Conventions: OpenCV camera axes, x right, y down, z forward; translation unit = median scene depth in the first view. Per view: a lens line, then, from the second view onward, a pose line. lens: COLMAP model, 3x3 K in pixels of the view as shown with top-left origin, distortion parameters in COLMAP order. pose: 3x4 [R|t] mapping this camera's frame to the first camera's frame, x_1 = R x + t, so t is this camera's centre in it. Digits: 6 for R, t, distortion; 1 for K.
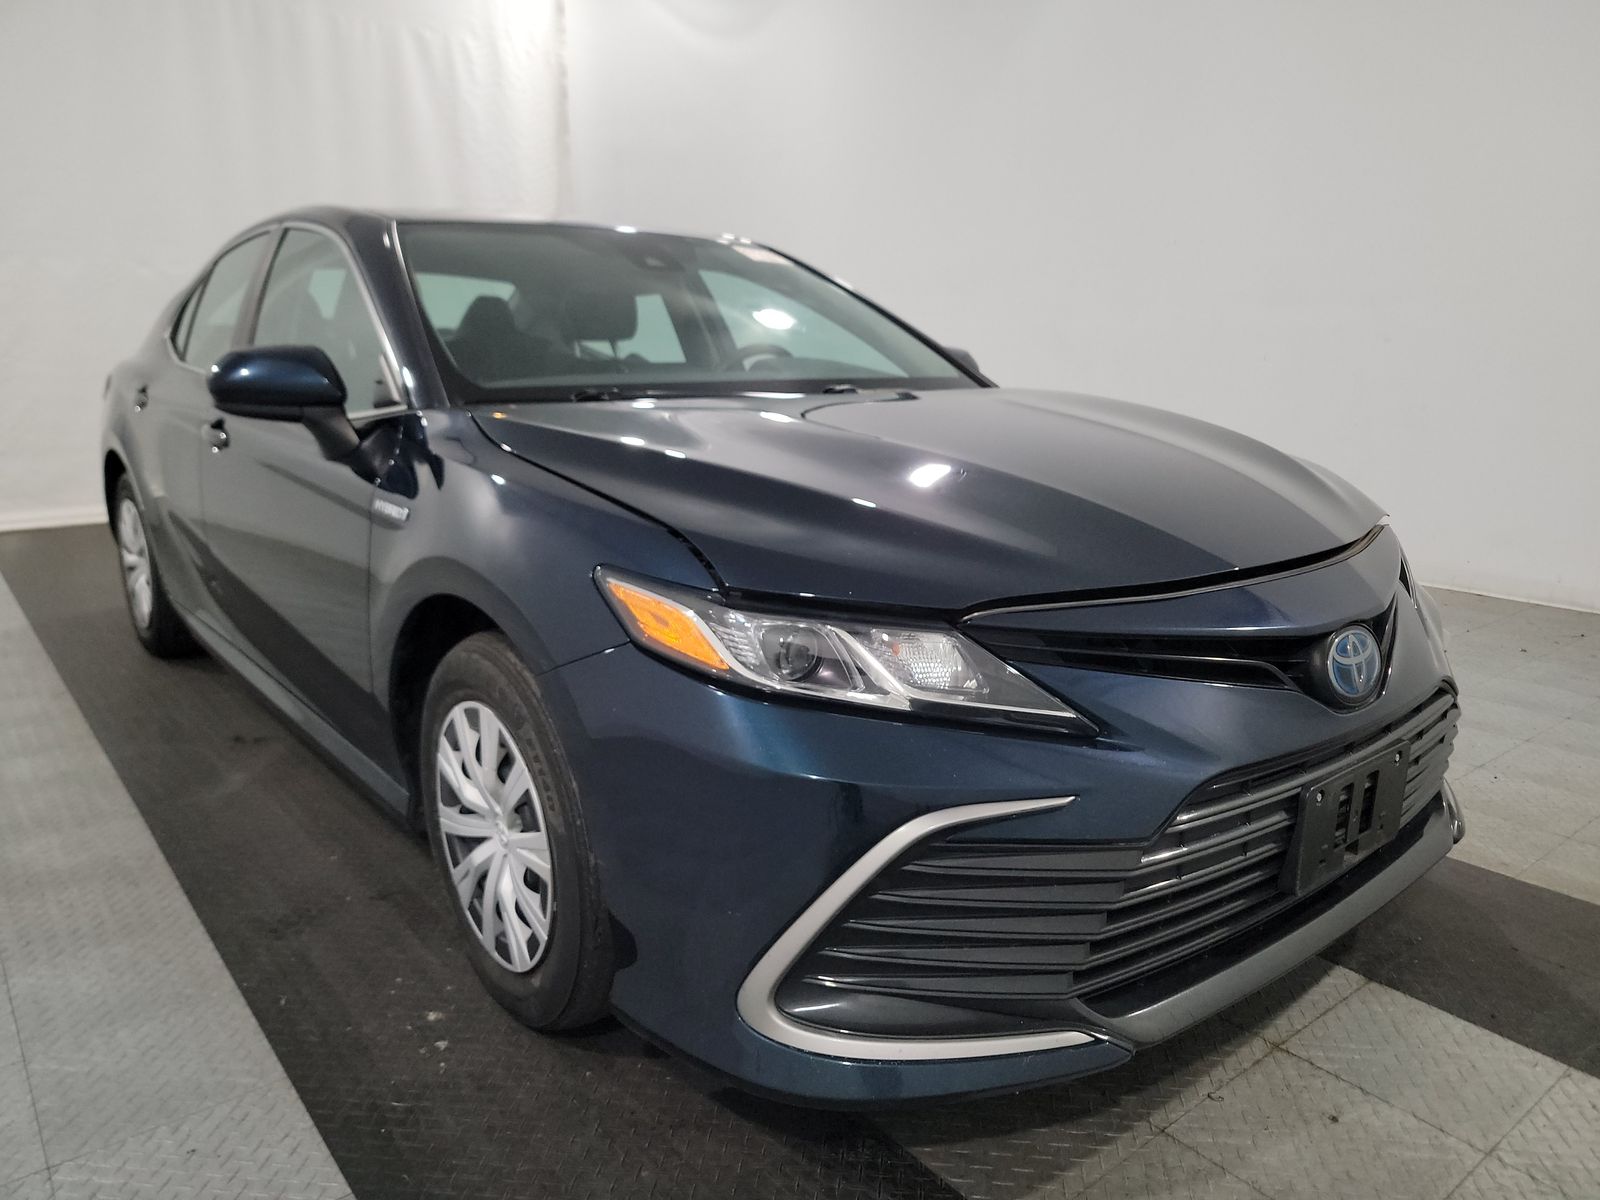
lens RADIAL K [[1069.6, 0, 808.6], [0, 1069.6, 565.5], [0, 0, 1]] dist [0.026759, -0.030356]
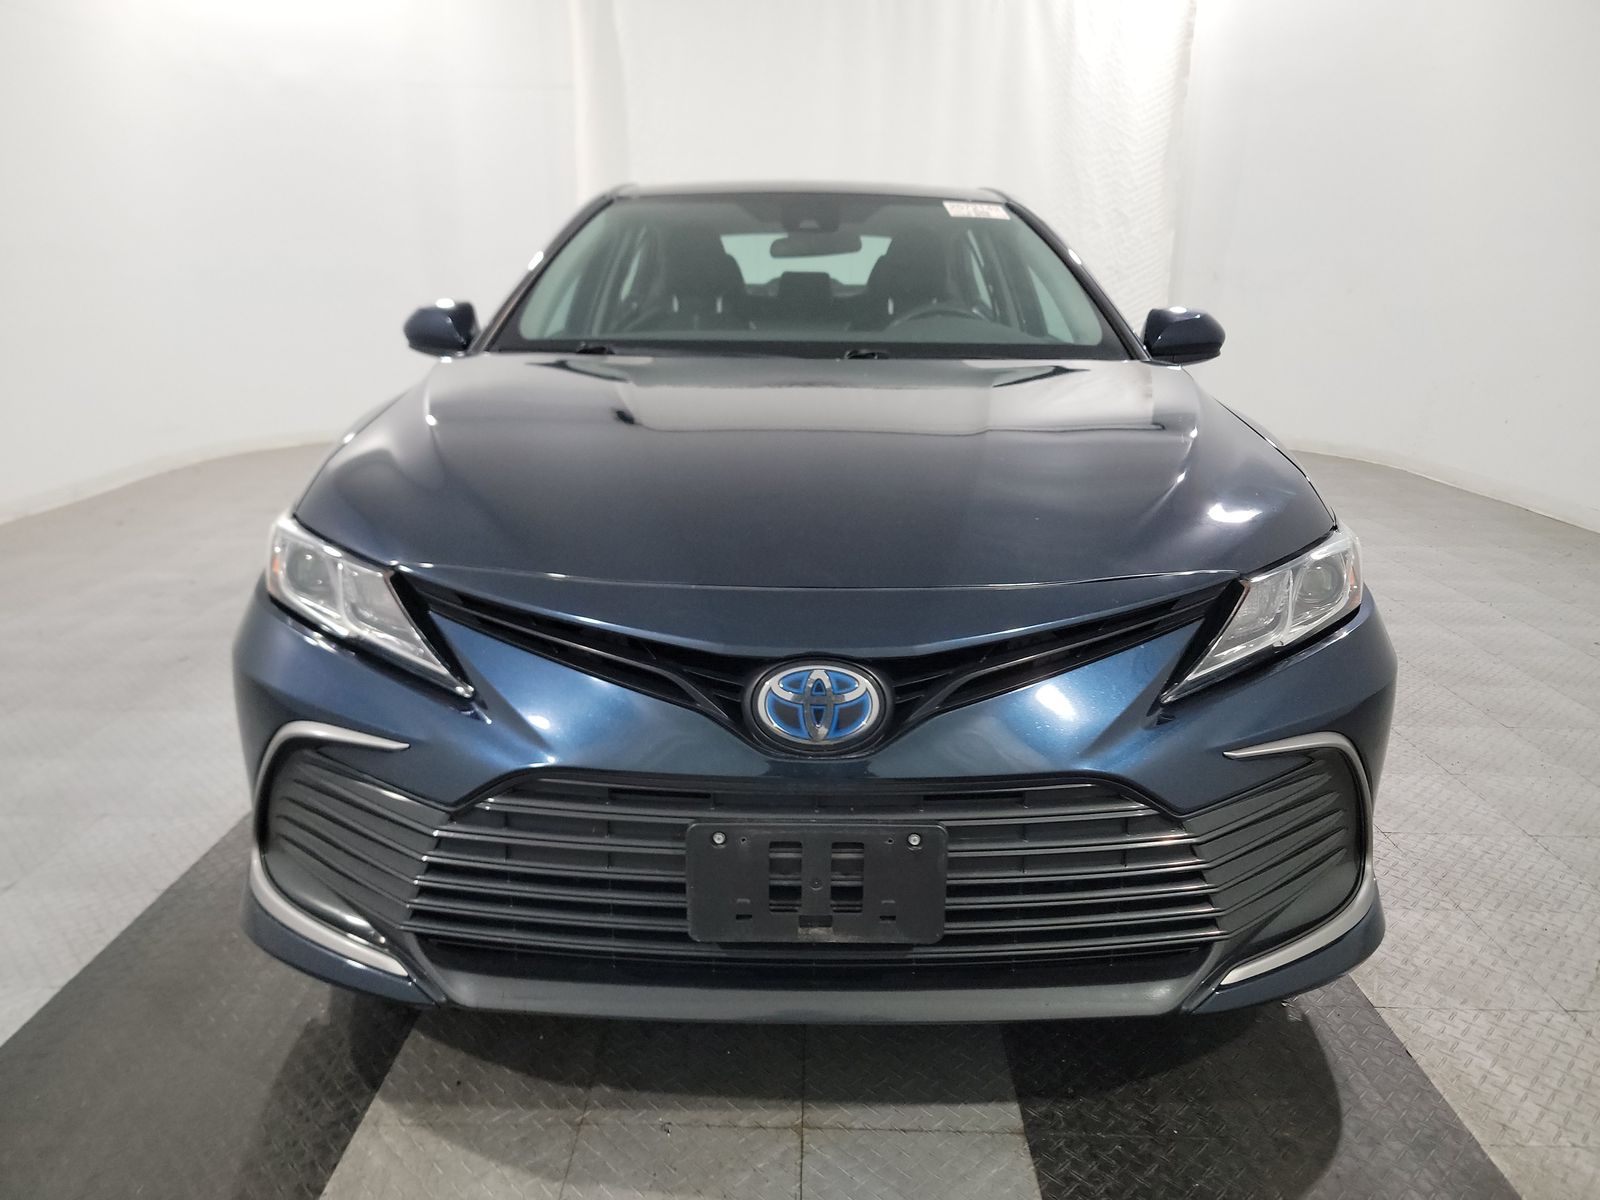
lens RADIAL K [[1069.6, 0, 808.6], [0, 1069.6, 565.5], [0, 0, 1]] dist [0.026759, -0.030356]
pose [[0.790160, 0.161328, -0.591287, 1.026383], [-0.138223, 0.986788, 0.084524, -0.090177], [0.597111, 0.014942, 0.802020, 0.346207]]
